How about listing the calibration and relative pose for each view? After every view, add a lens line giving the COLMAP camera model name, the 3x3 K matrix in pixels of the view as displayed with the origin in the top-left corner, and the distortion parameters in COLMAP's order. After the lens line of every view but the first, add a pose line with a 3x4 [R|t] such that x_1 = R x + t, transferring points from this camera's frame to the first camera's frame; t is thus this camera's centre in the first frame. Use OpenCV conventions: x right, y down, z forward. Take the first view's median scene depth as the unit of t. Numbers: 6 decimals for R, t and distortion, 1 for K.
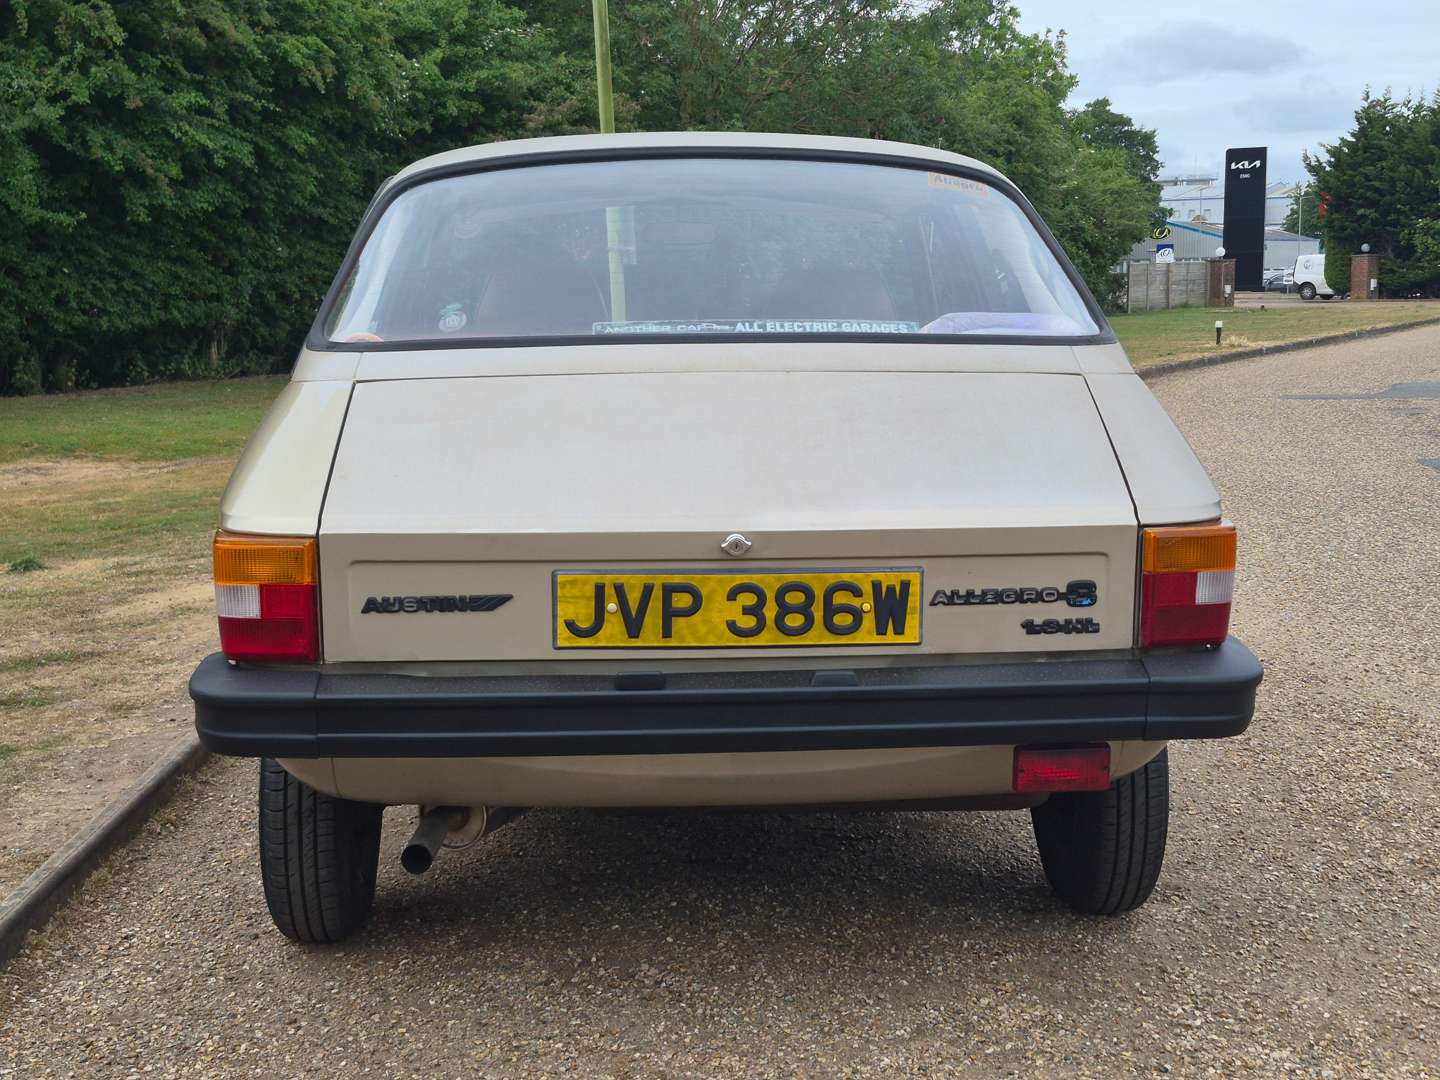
lens RADIAL K [[1985.2, 0, 733.0], [0, 1985.2, 542.4], [0, 0, 1]] dist [0.087878, 0.000000]
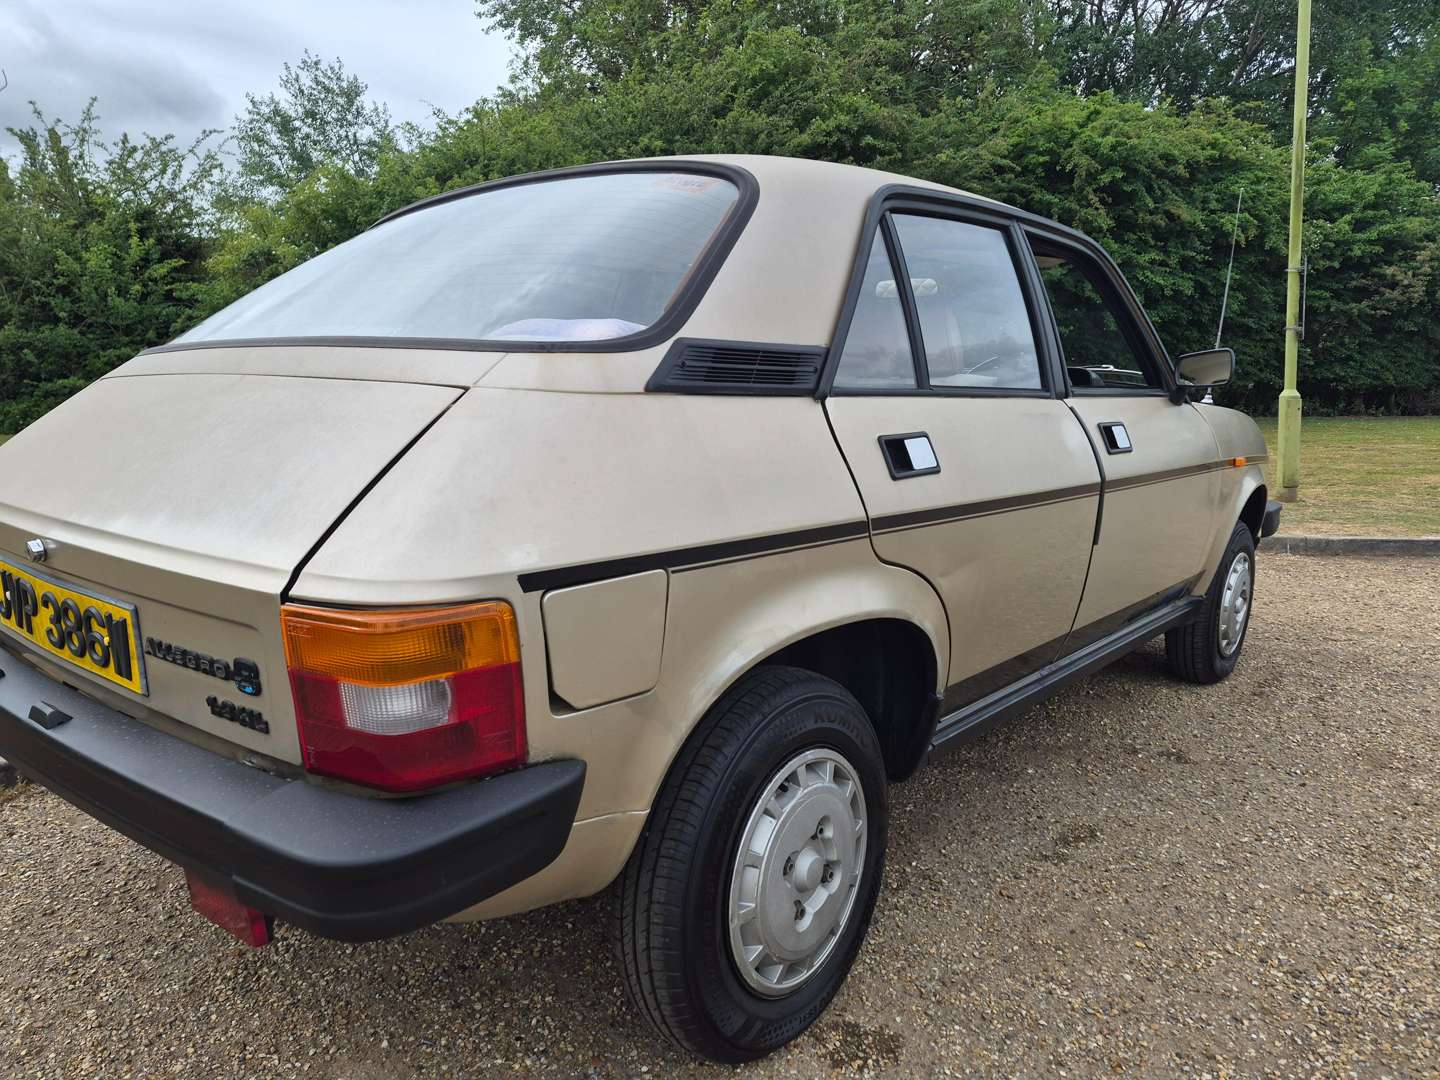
lens RADIAL K [[1008.1, 0, 712.8], [0, 1008.1, 520.8], [0, 0, 1]] dist [0.037943, -0.011849]
pose [[0.727958, 0.109365, -0.676843, 0.072002], [-0.096411, 0.993715, 0.056874, -0.009139], [0.678809, 0.023853, 0.733927, 0.110067]]
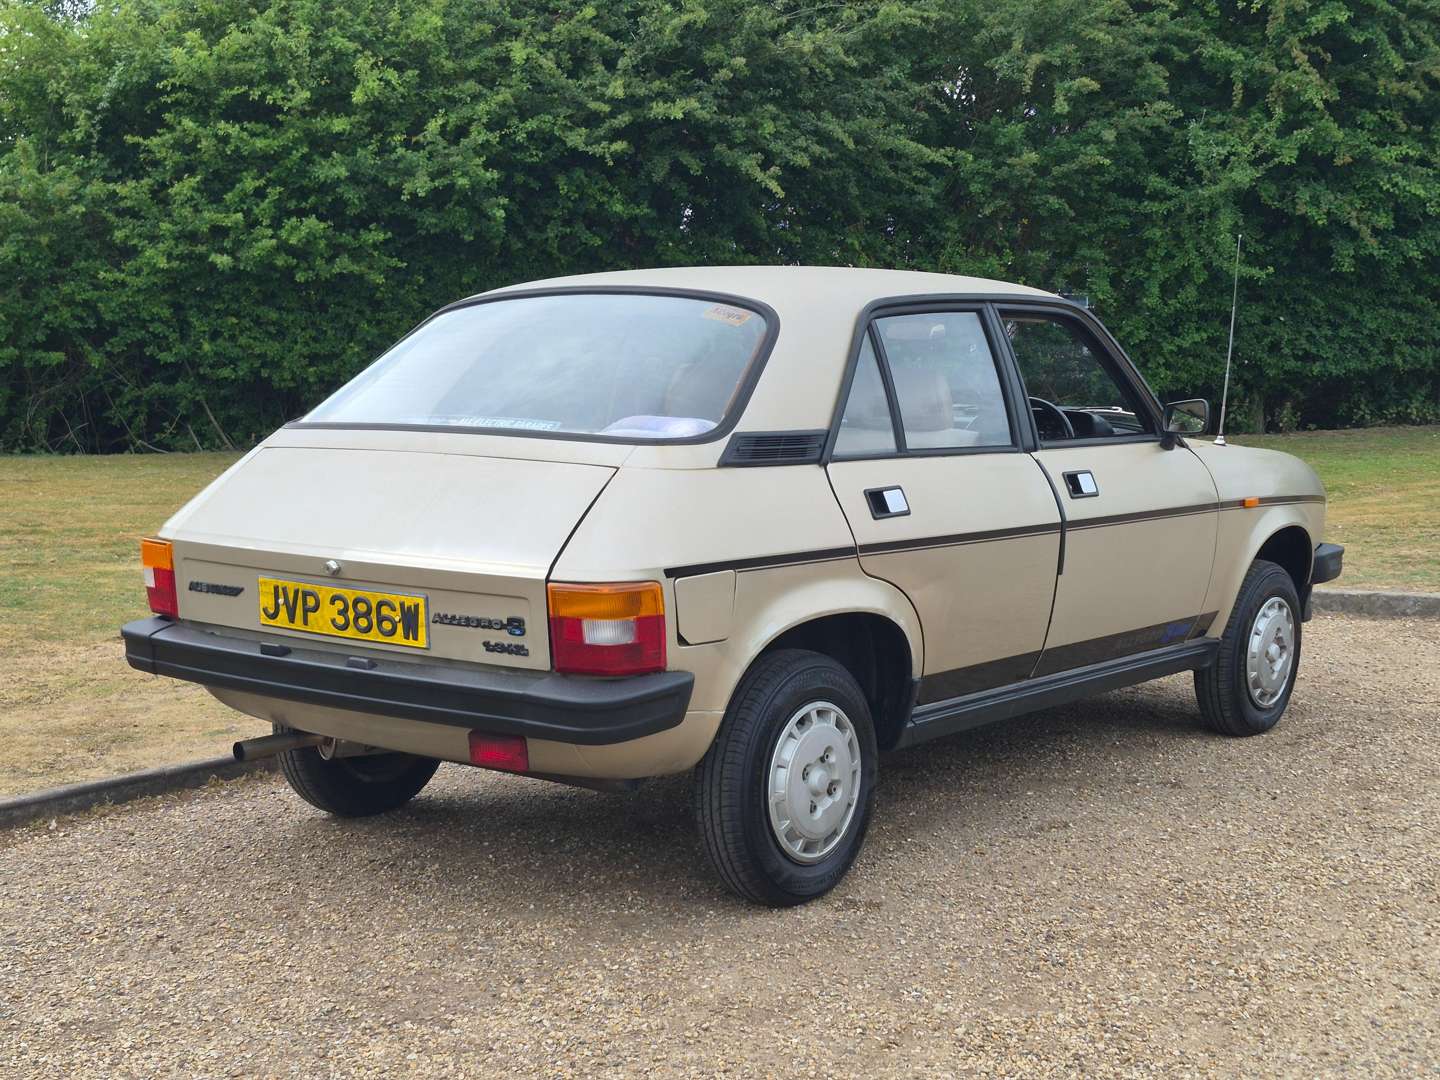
lens RADIAL K [[1985.2, 0, 711.9], [0, 1985.2, 543.4], [0, 0, 1]] dist [0.087878, 0.000000]
pose [[0.751562, 0.078338, -0.654995, 0.153965], [-0.088695, 0.995908, 0.017340, -0.008806], [0.653673, 0.045063, 0.755434, 0.006091]]
